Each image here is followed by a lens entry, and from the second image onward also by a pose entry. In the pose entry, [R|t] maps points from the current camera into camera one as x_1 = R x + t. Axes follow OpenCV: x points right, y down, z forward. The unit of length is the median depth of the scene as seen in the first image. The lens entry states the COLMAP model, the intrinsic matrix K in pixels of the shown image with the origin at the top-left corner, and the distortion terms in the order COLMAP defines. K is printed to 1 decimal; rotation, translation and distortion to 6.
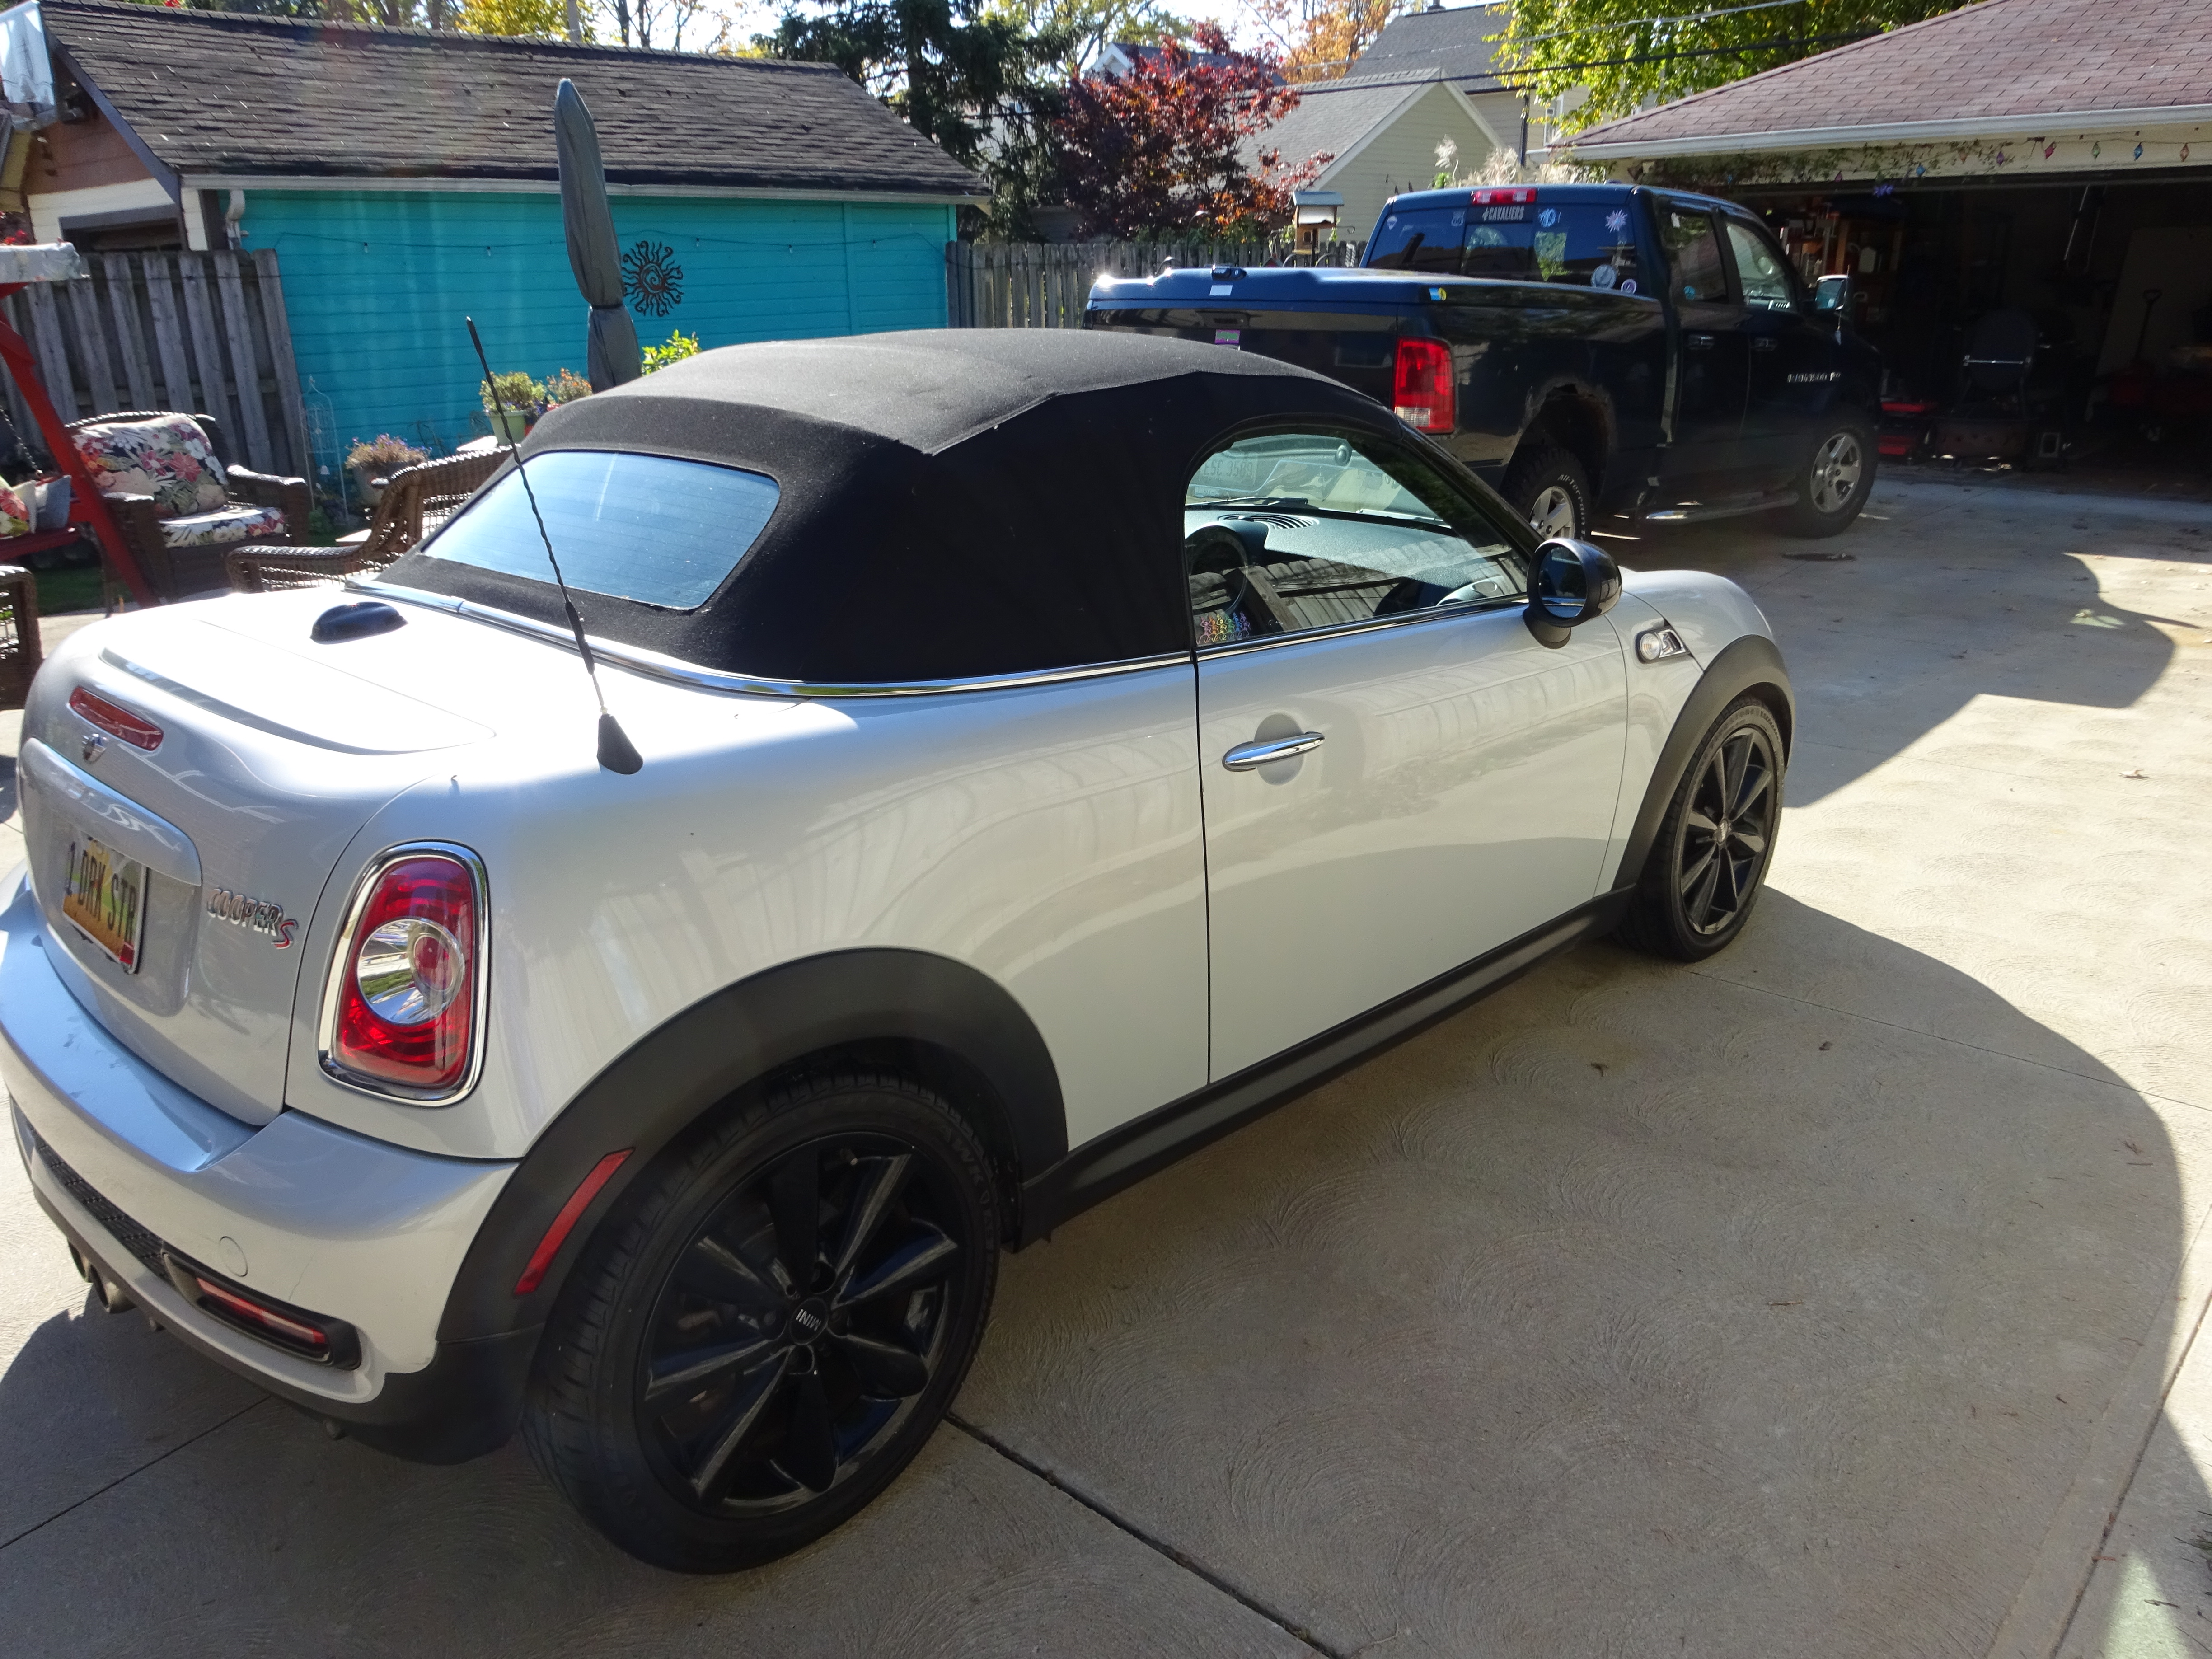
lens RADIAL K [[1621.1, 0, 1099.2], [0, 1621.1, 823.6], [0, 0, 1]] dist [0.007912, -0.011997]
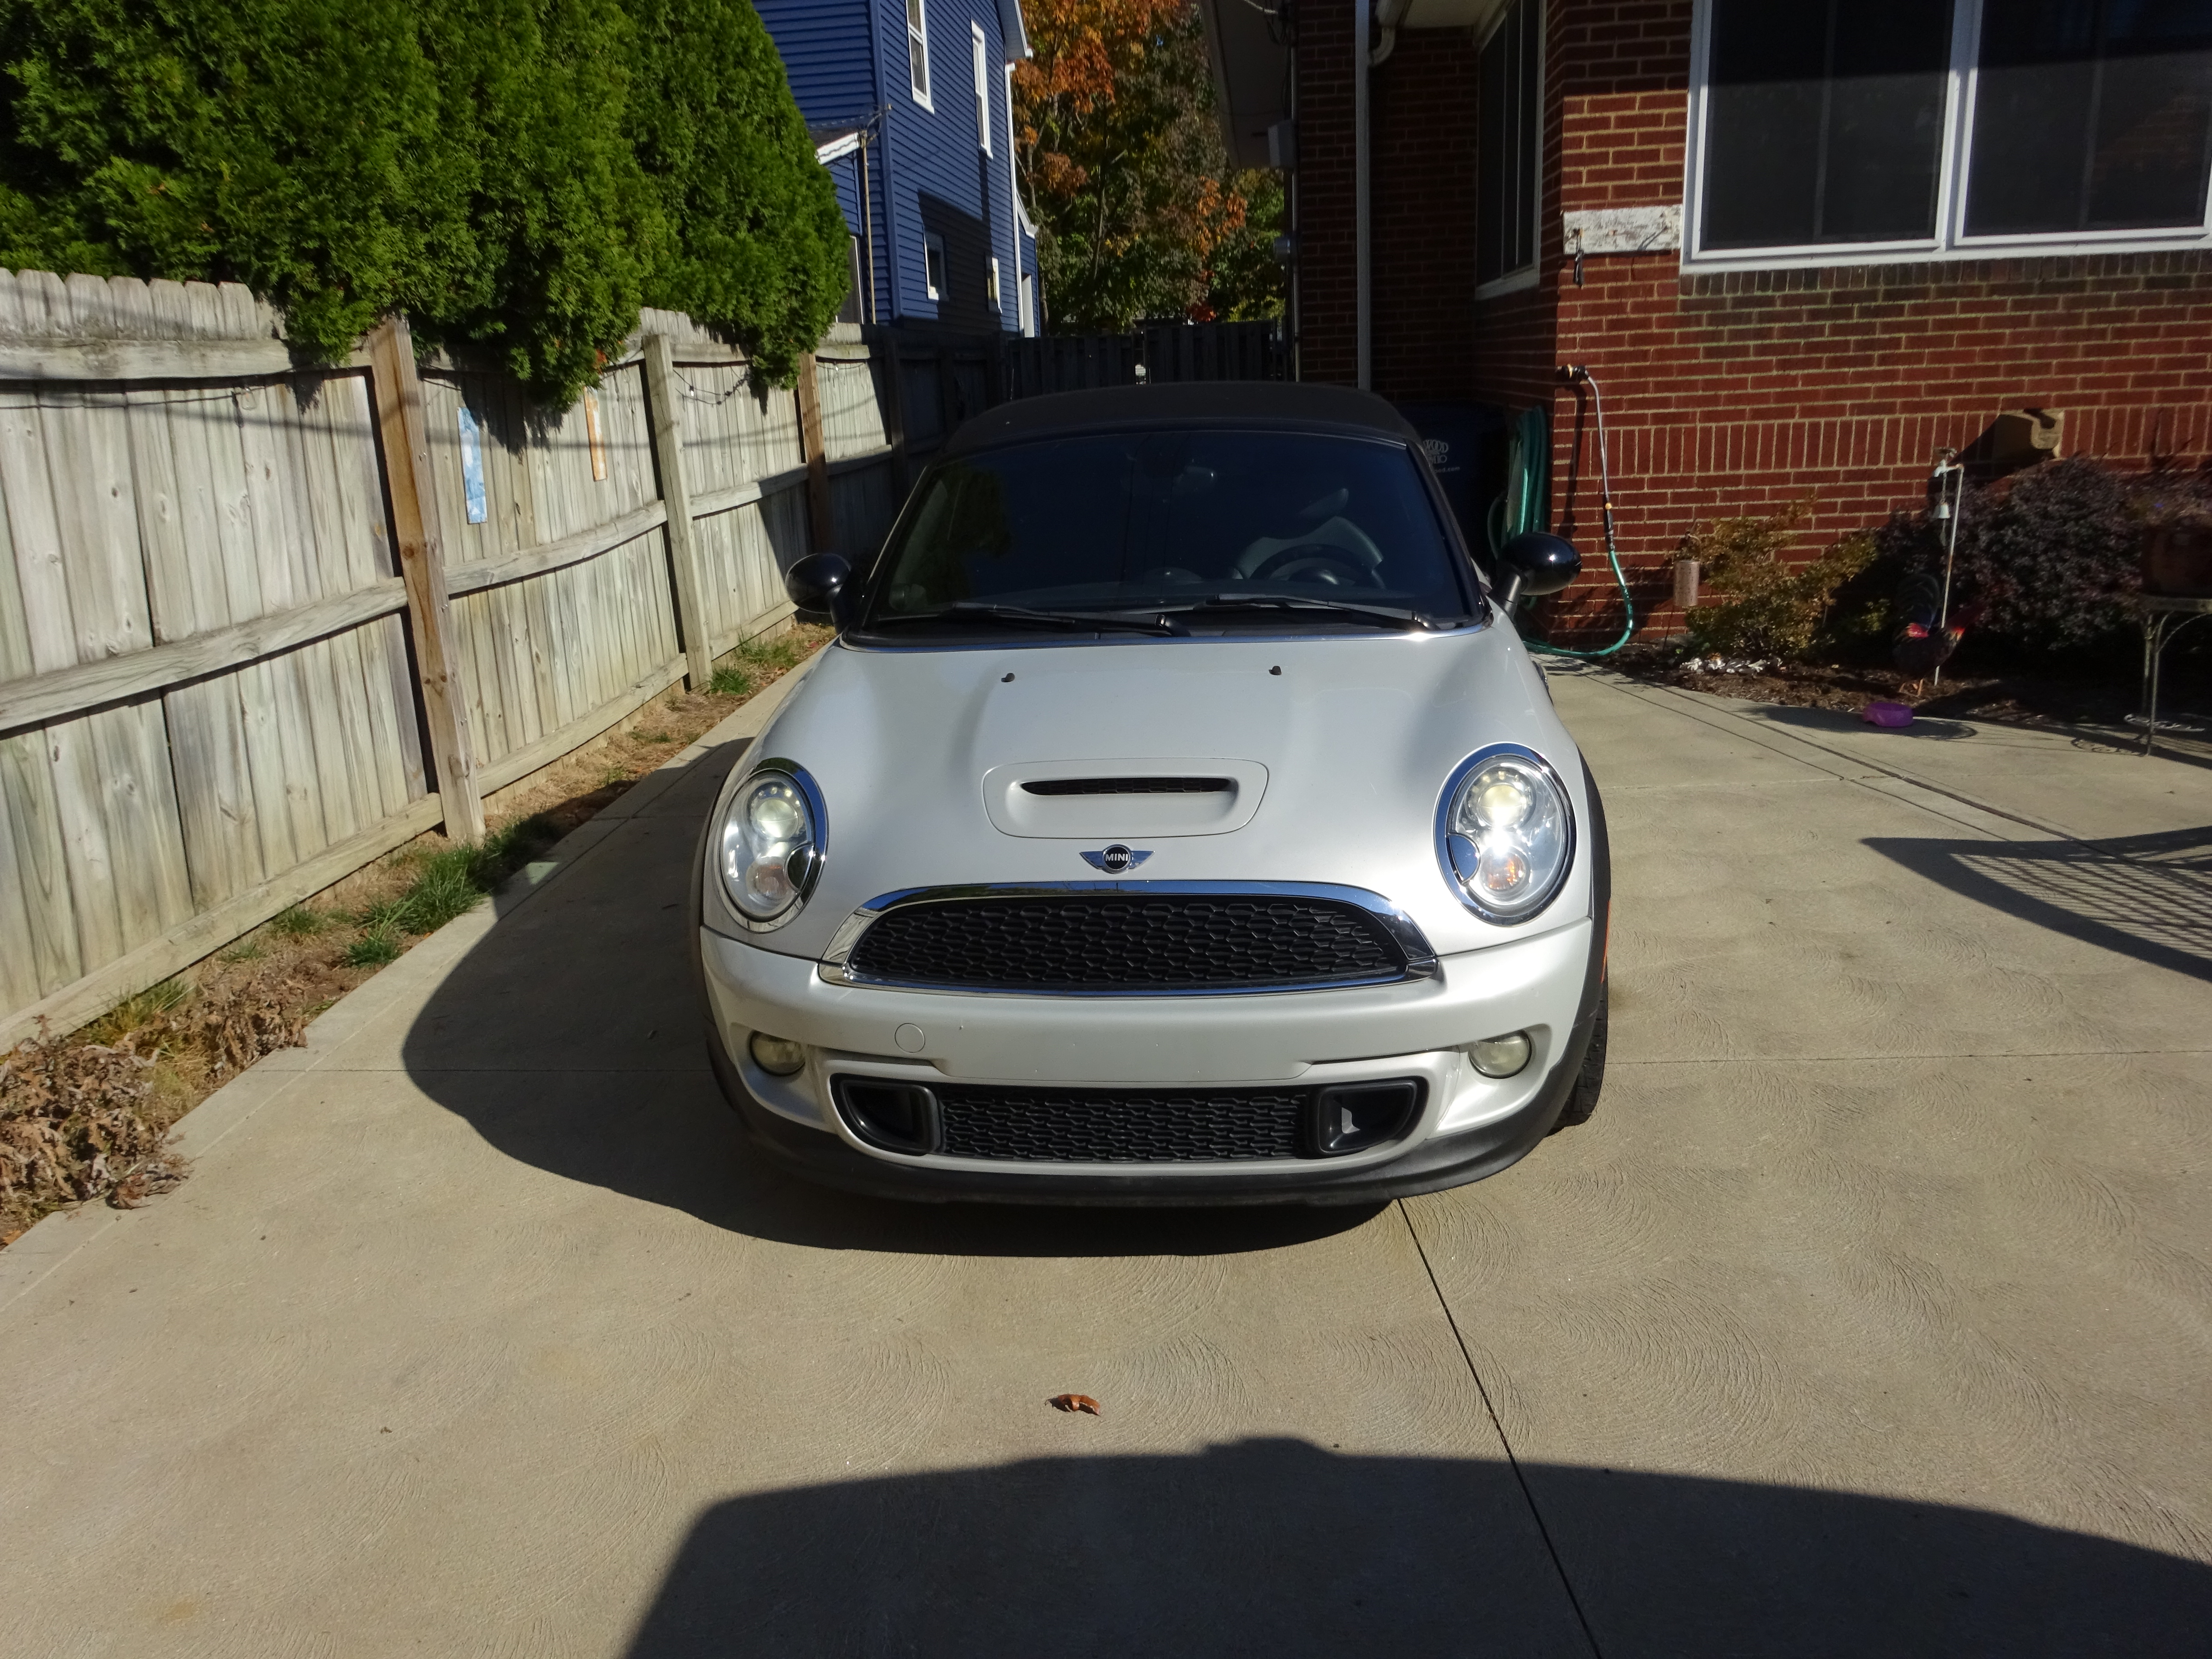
lens RADIAL K [[1621.1, 0, 1099.2], [0, 1621.1, 823.6], [0, 0, 1]] dist [0.007912, -0.011997]
pose [[-0.789205, 0.213619, -0.575780, 0.242366], [-0.142092, 0.848598, 0.509599, -0.183633], [0.597466, 0.483992, -0.639364, 0.543139]]
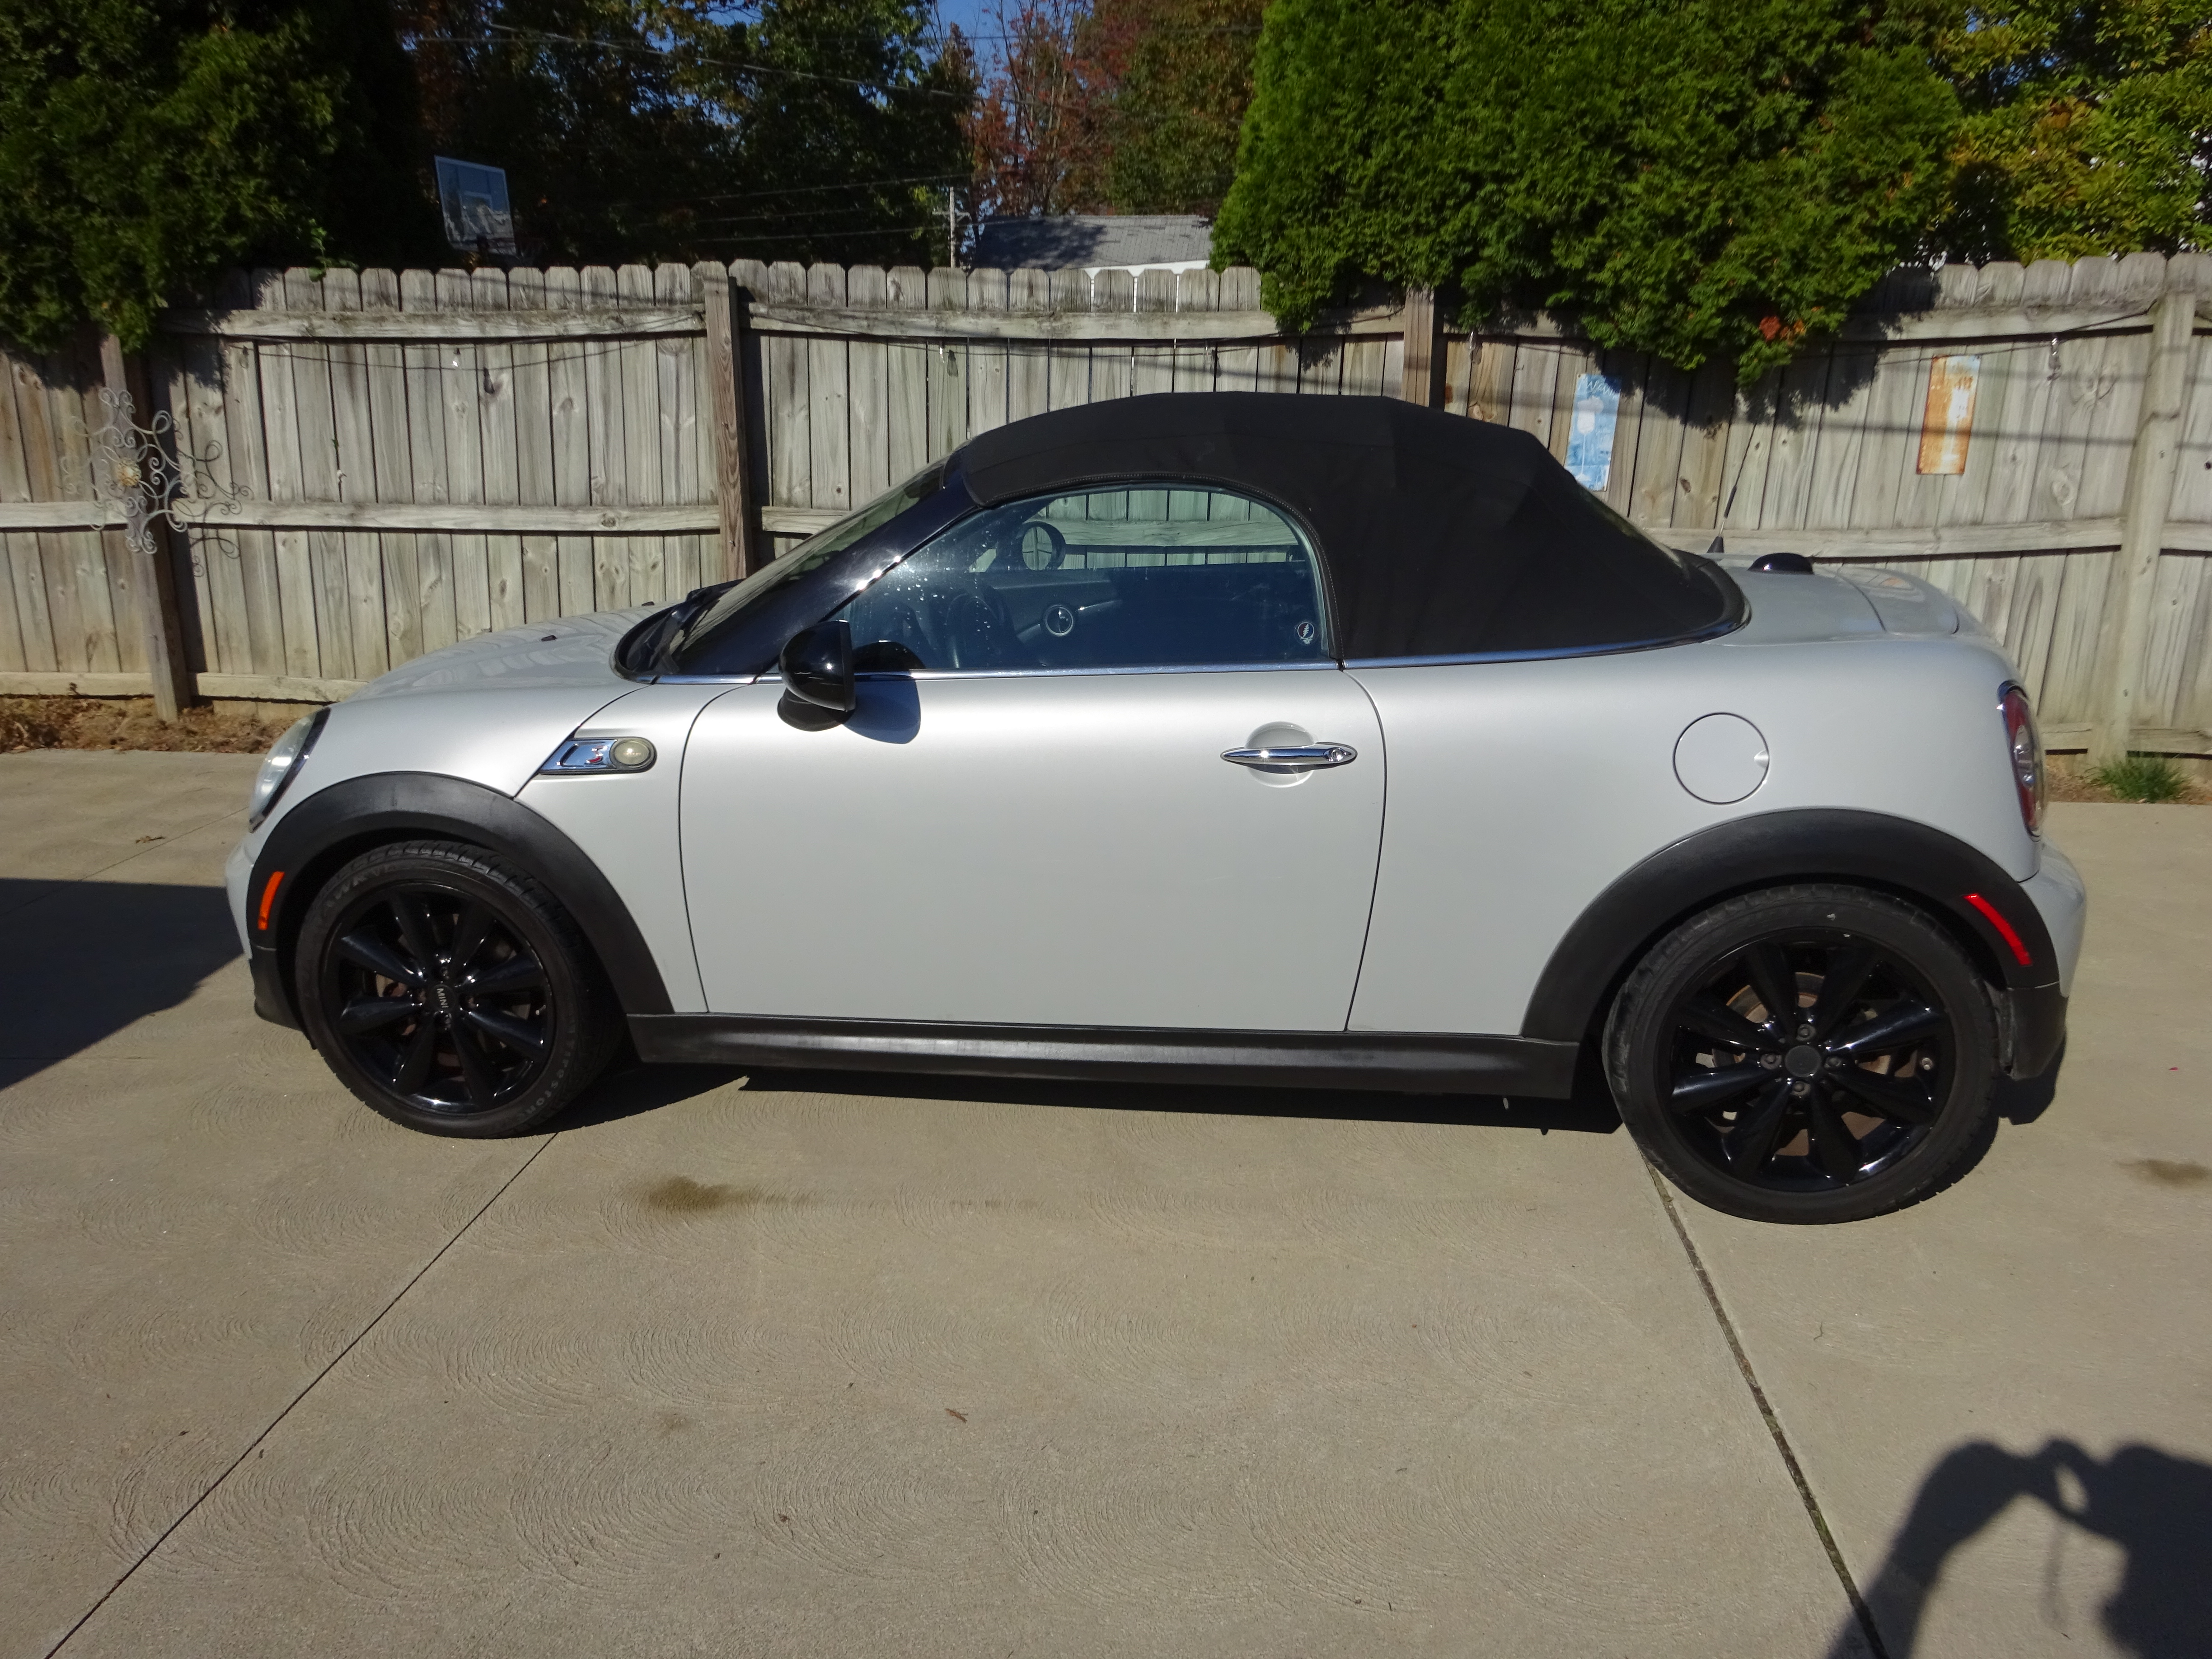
lens RADIAL K [[1621.1, 0, 1099.2], [0, 1621.1, 823.6], [0, 0, 1]] dist [0.007912, -0.011997]
pose [[-0.571397, -0.217636, 0.791290, -0.262444], [0.266160, 0.862935, 0.429537, -0.145376], [-0.776315, 0.456046, -0.435152, 0.442824]]
